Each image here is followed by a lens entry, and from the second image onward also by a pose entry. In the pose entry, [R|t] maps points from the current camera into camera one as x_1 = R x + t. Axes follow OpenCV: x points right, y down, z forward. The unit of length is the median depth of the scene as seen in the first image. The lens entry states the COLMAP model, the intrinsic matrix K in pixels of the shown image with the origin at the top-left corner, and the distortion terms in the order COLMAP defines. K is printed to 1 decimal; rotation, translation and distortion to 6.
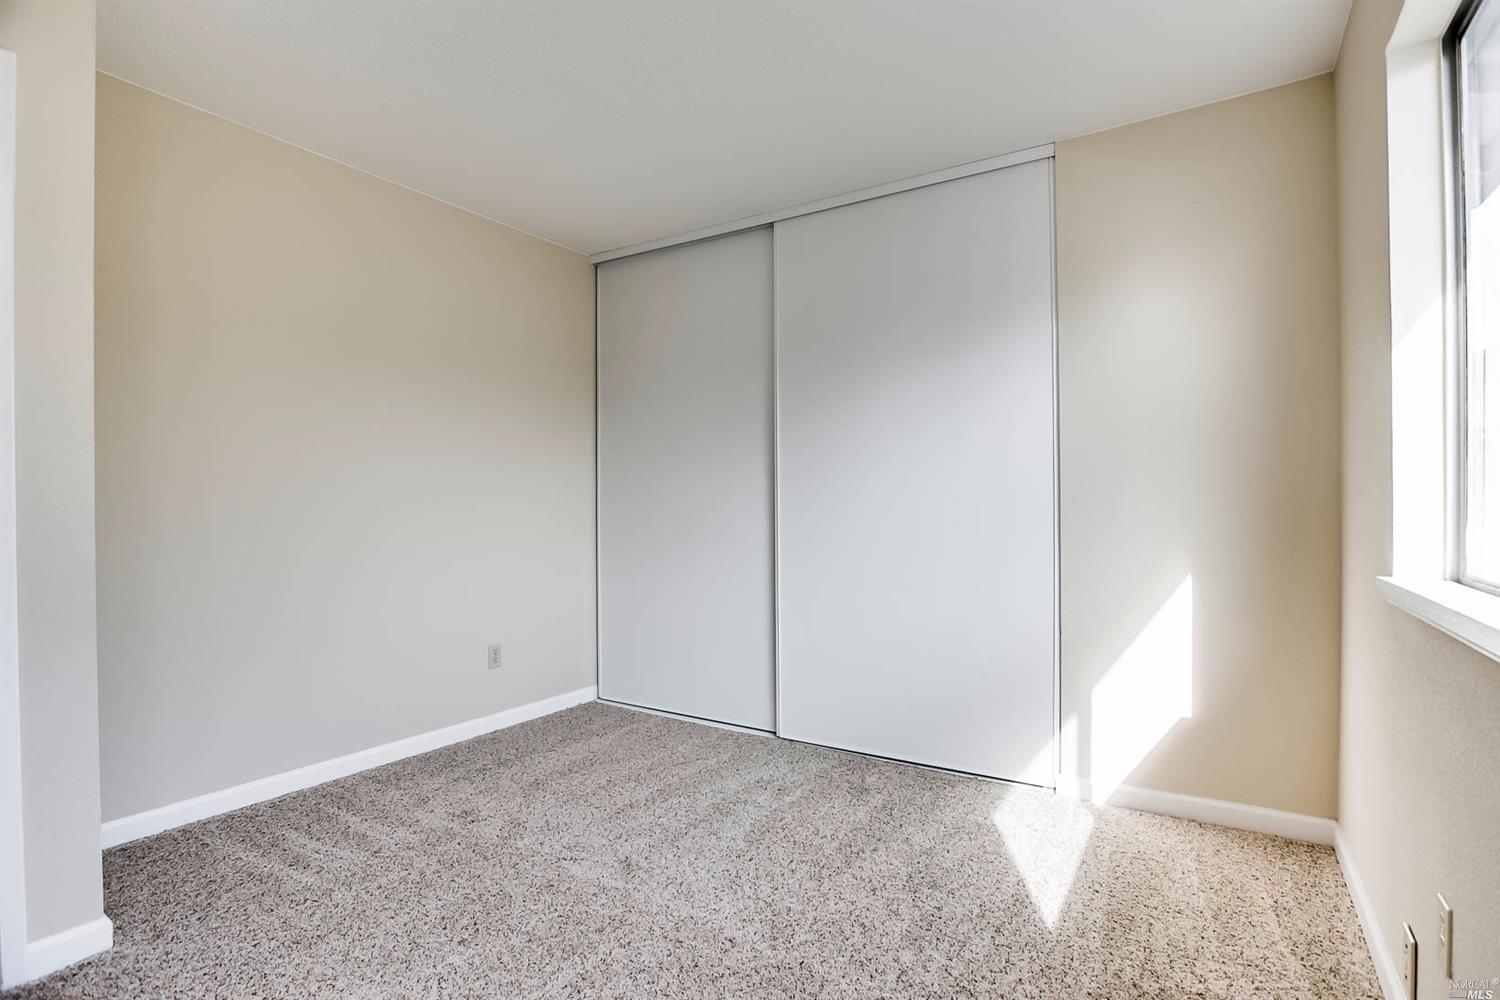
lens RADIAL K [[727.4, 0, 752.9], [0, 727.4, 504.6], [0, 0, 1]] dist [-0.062755, 0.023237]
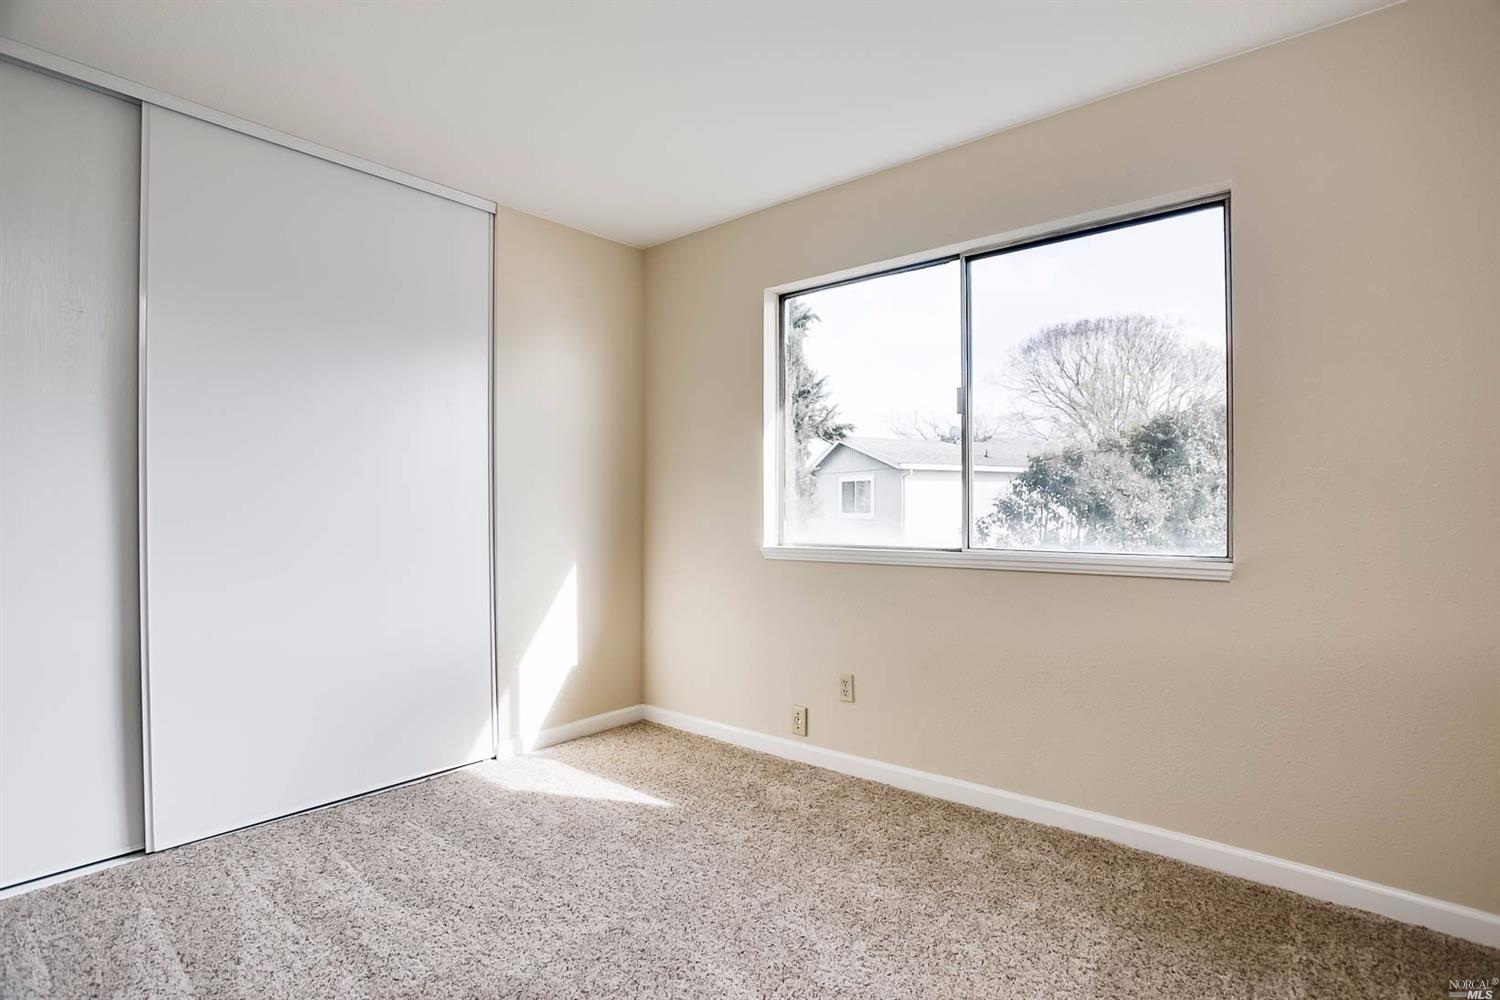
lens RADIAL K [[727.4, 0, 752.9], [0, 727.4, 504.6], [0, 0, 1]] dist [-0.062755, 0.023237]
pose [[0.136269, 0.006466, 0.990651, -0.695302], [0.006935, 0.999948, -0.007481, -0.001330], [-0.990648, 0.007890, 0.136217, 0.432443]]
